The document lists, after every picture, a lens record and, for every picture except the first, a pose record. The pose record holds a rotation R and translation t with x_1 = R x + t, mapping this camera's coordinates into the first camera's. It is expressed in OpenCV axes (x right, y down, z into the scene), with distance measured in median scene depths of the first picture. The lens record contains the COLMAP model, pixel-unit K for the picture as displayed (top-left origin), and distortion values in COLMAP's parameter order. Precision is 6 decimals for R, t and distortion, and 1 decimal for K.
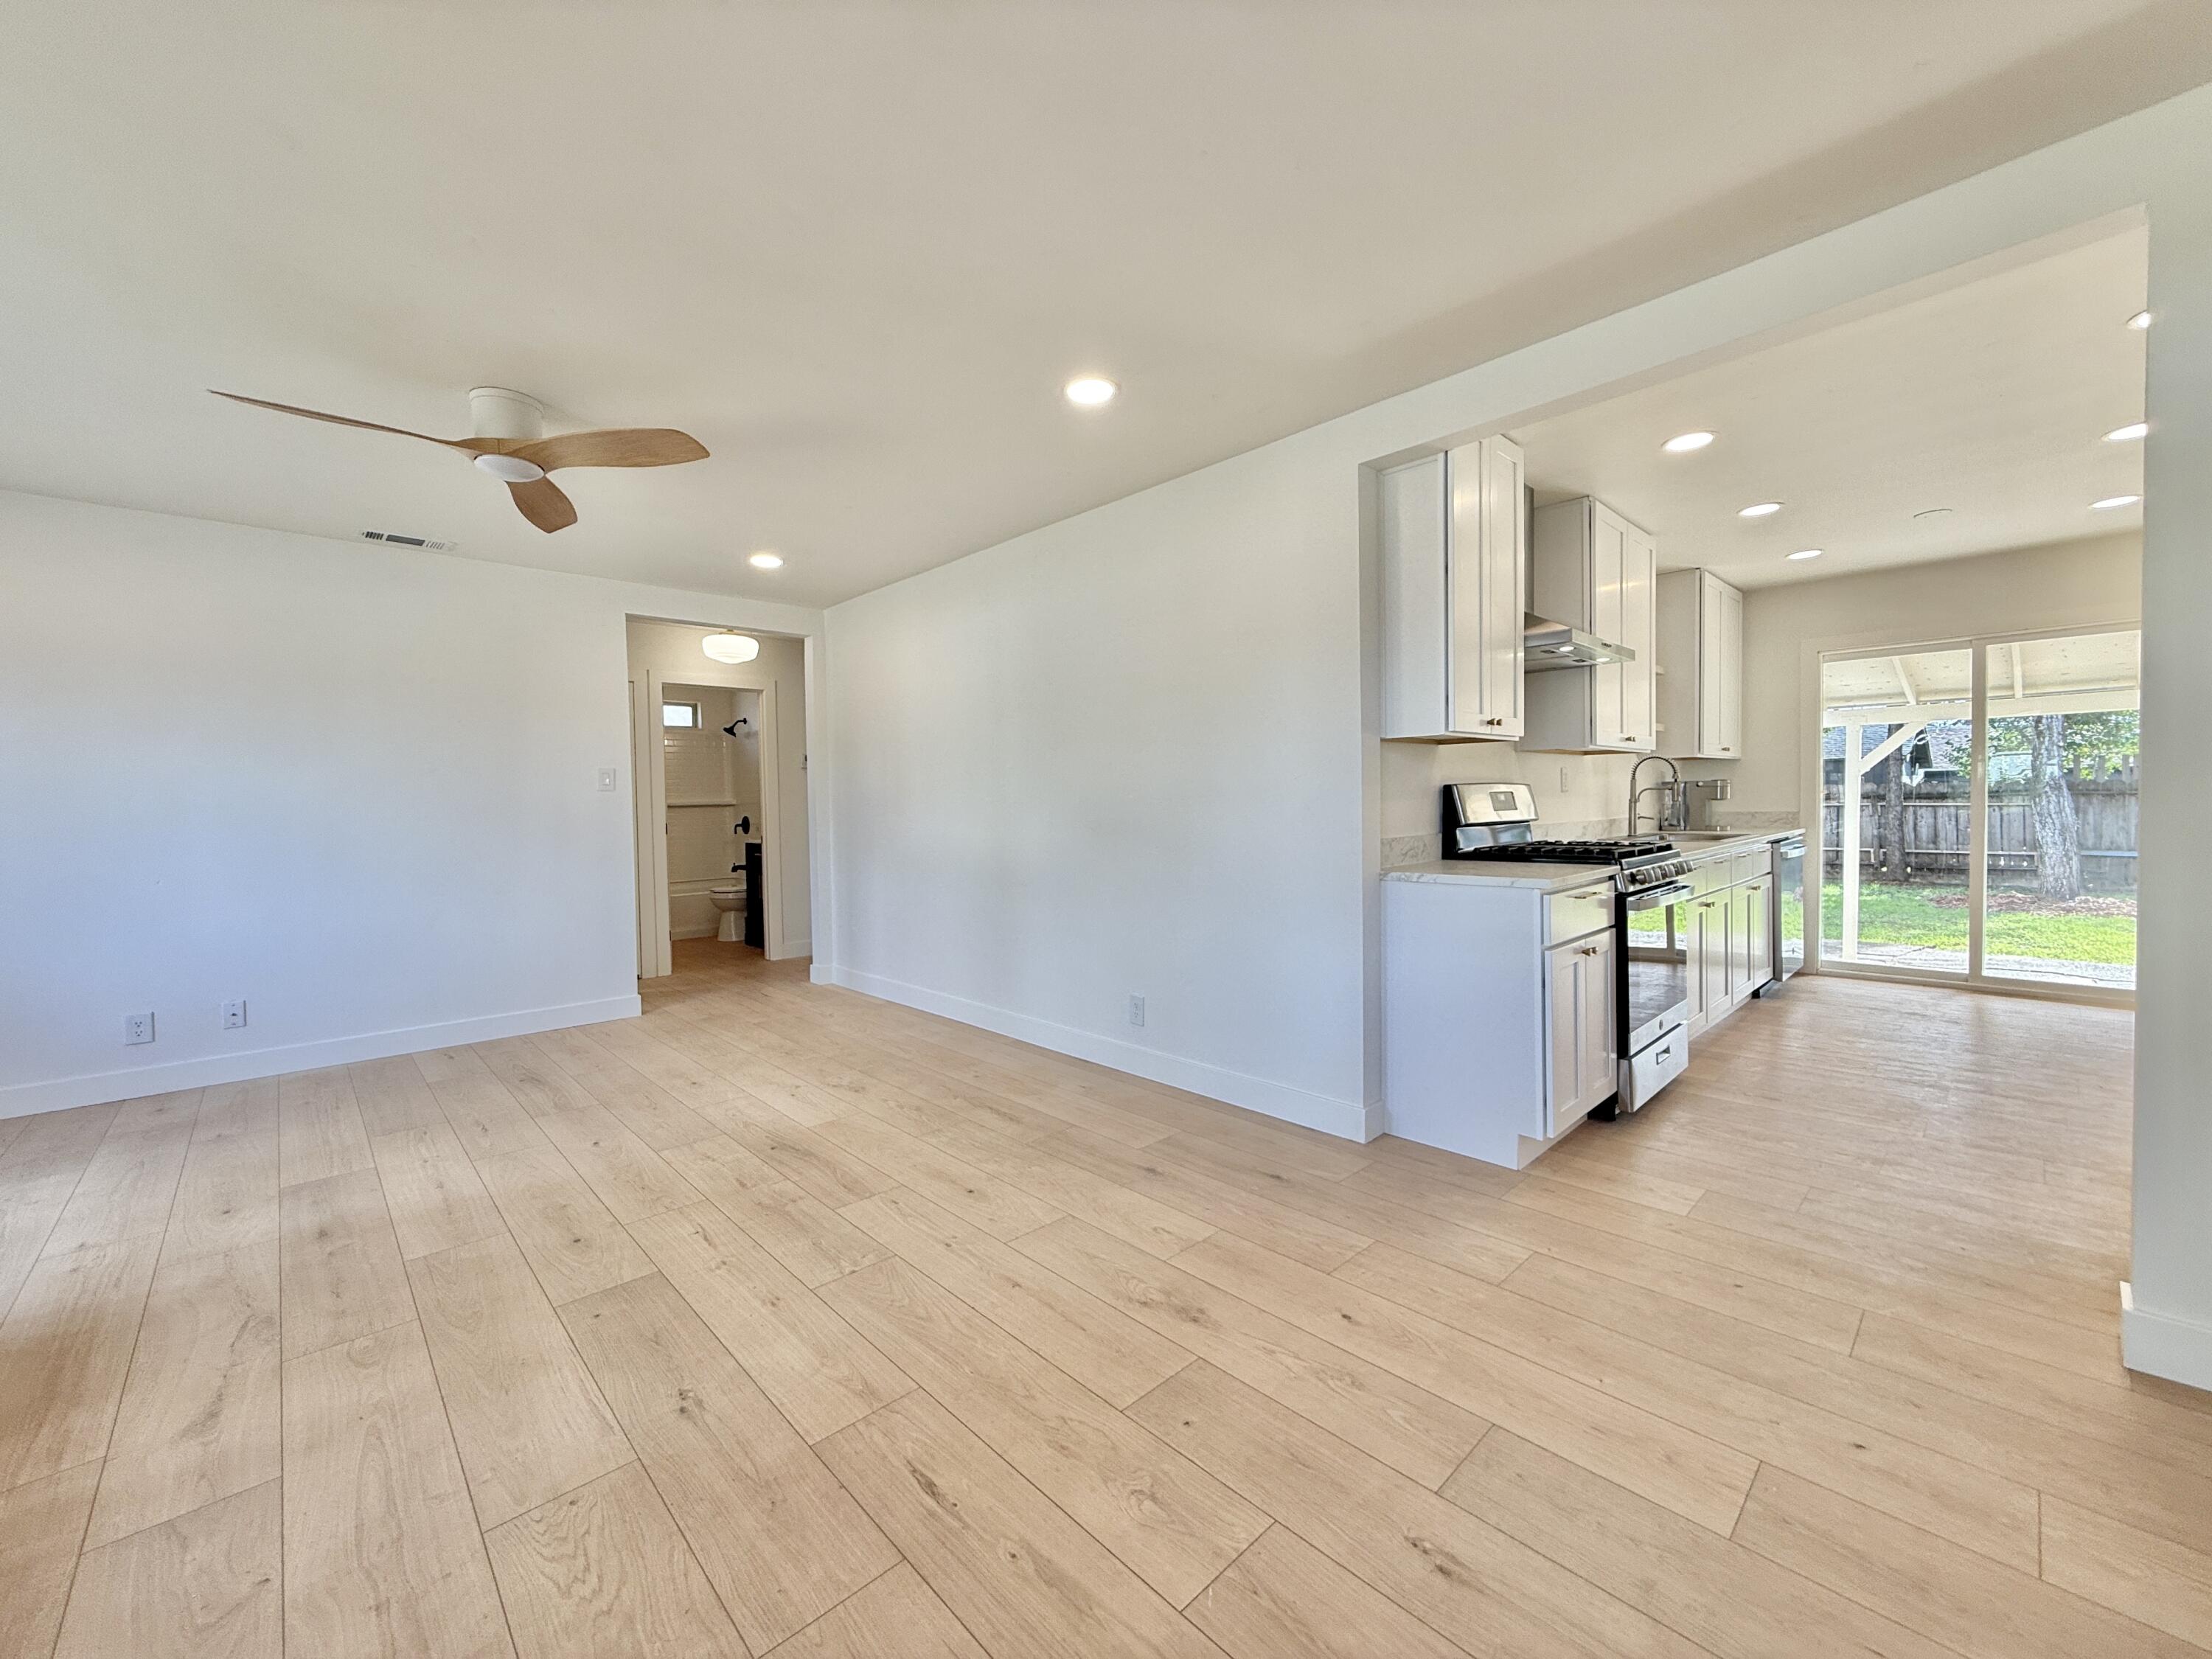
lens RADIAL K [[873.6, 0, 1100.5], [0, 873.6, 827.2], [0, 0, 1]] dist [0.000189, -0.000037]
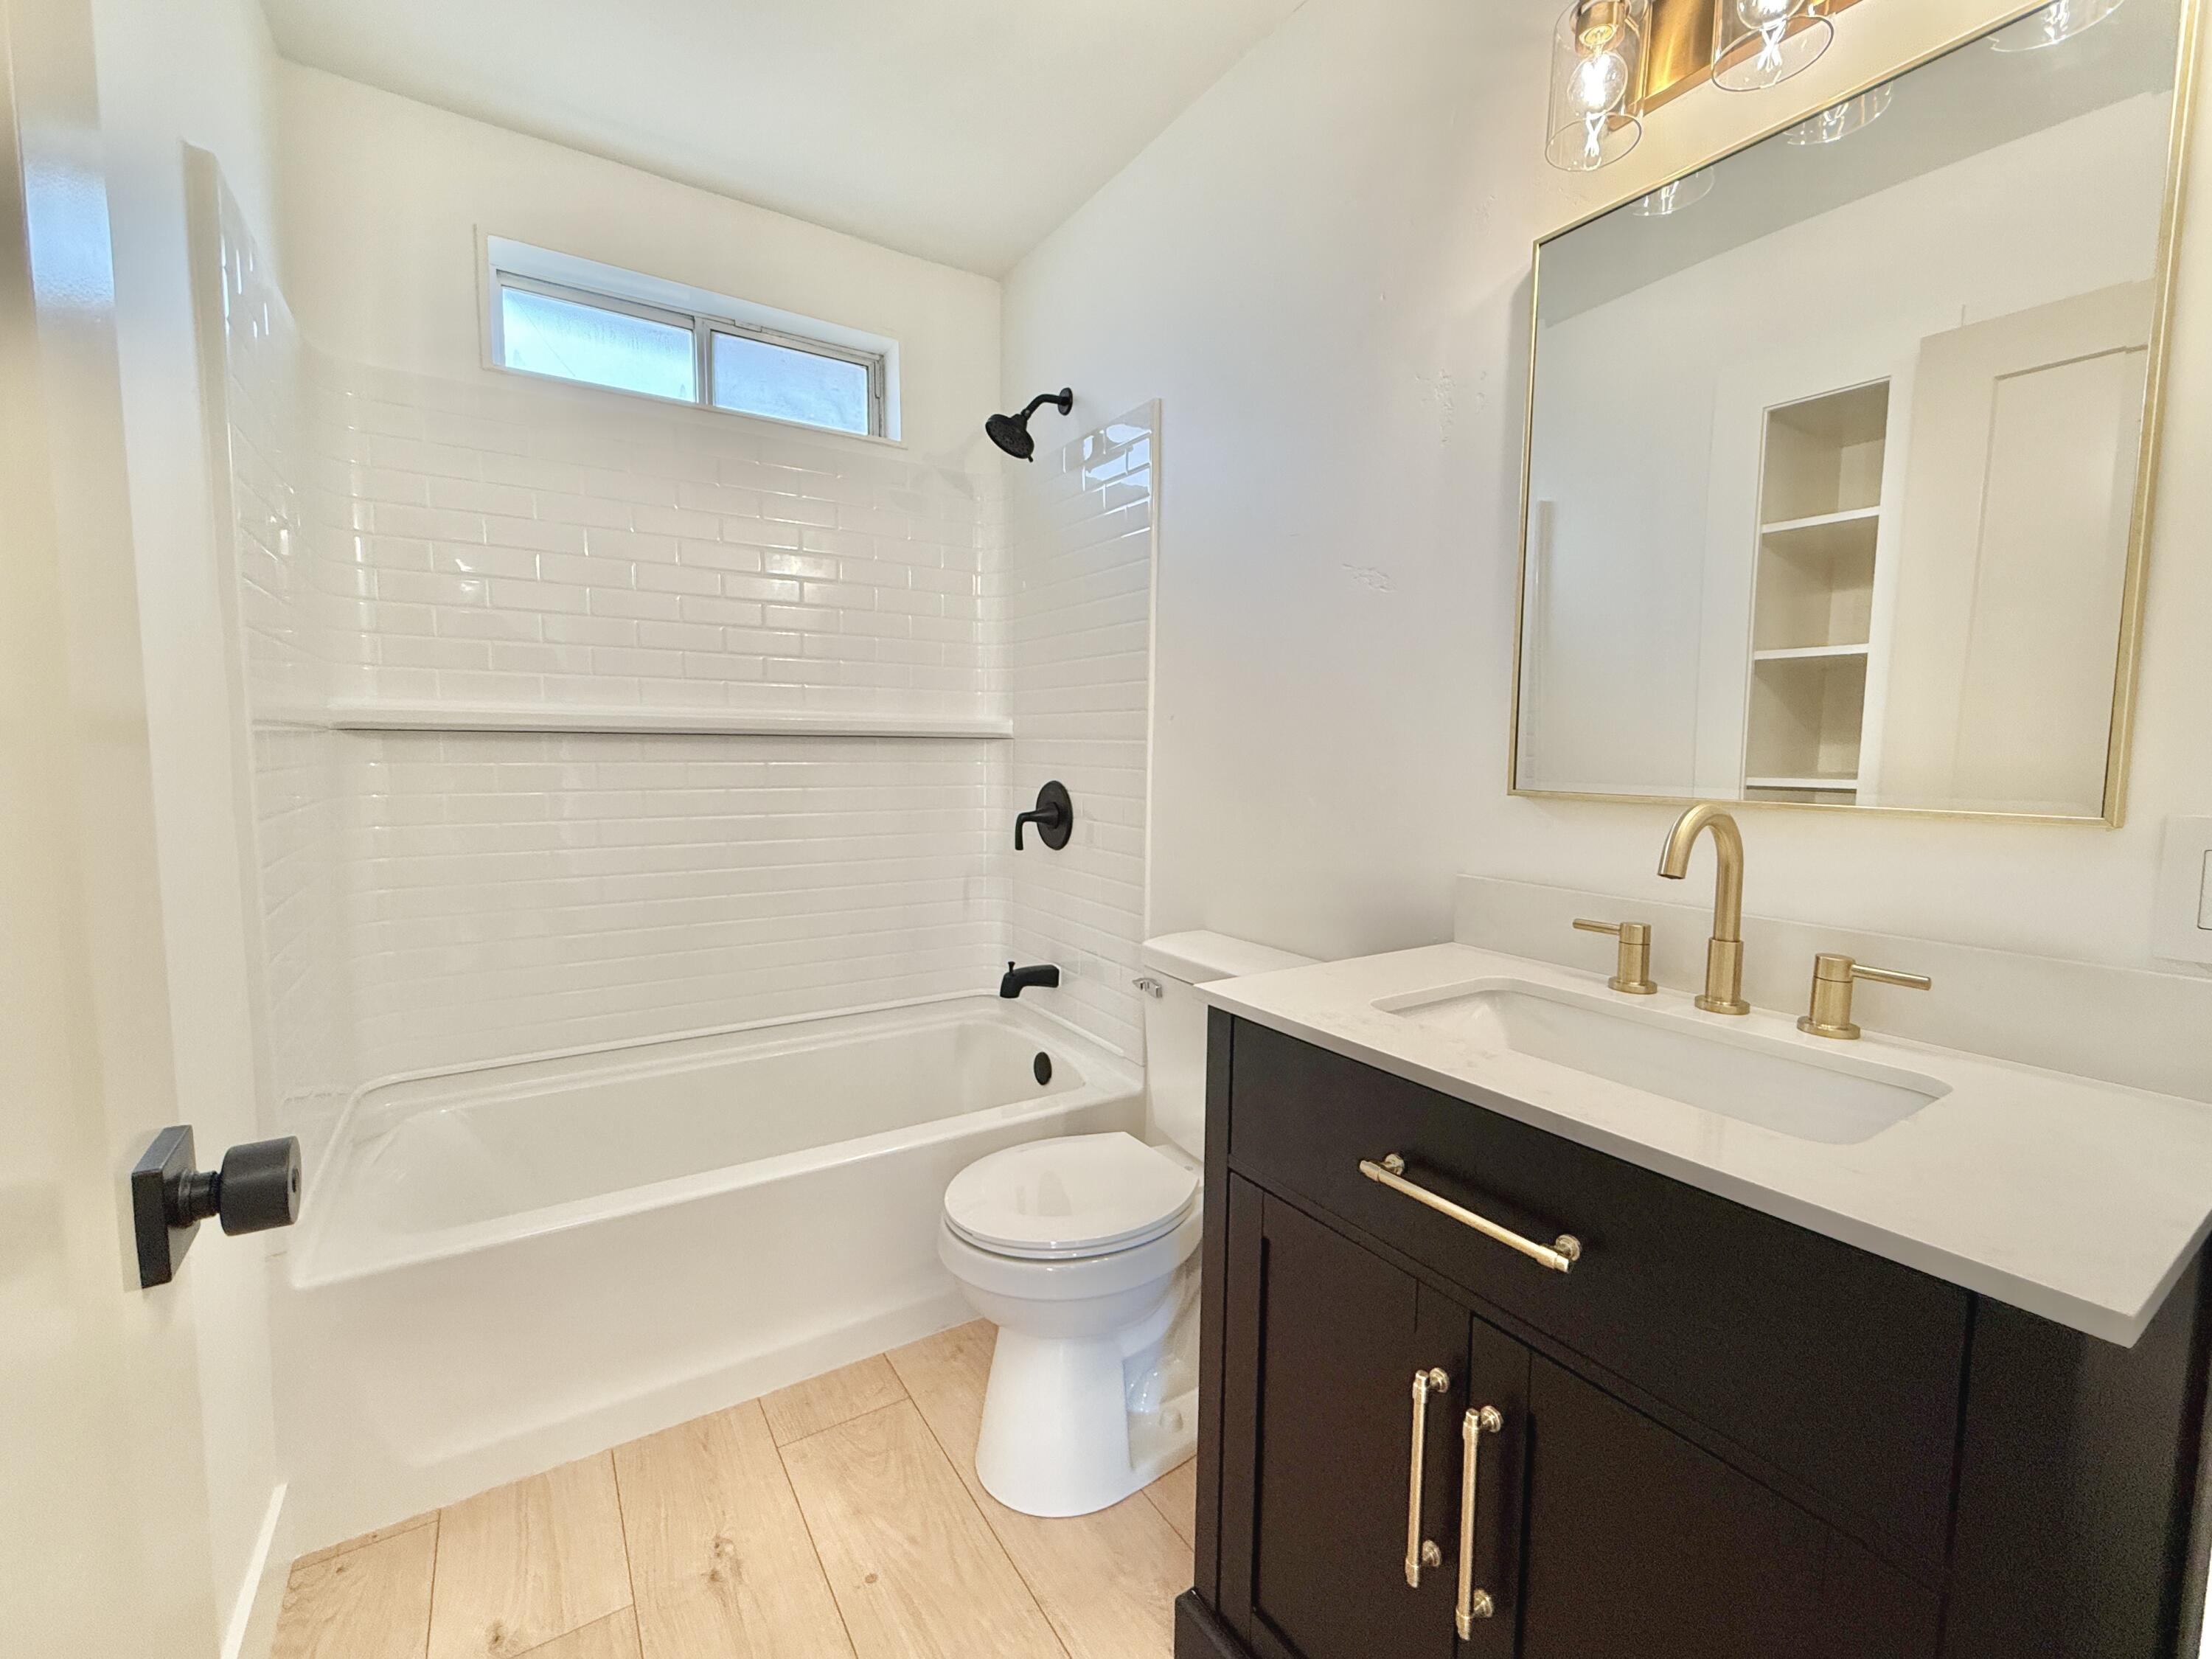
lens RADIAL K [[931.0, 0, 1102.1], [0, 931.0, 825.9], [0, 0, 1]] dist [0.000301, 0.000004]
pose [[0.982227, 0.045153, -0.182186, -0.968959], [-0.034930, 0.997650, 0.058937, -0.046722], [0.184419, -0.051526, 0.981496, 2.076353]]
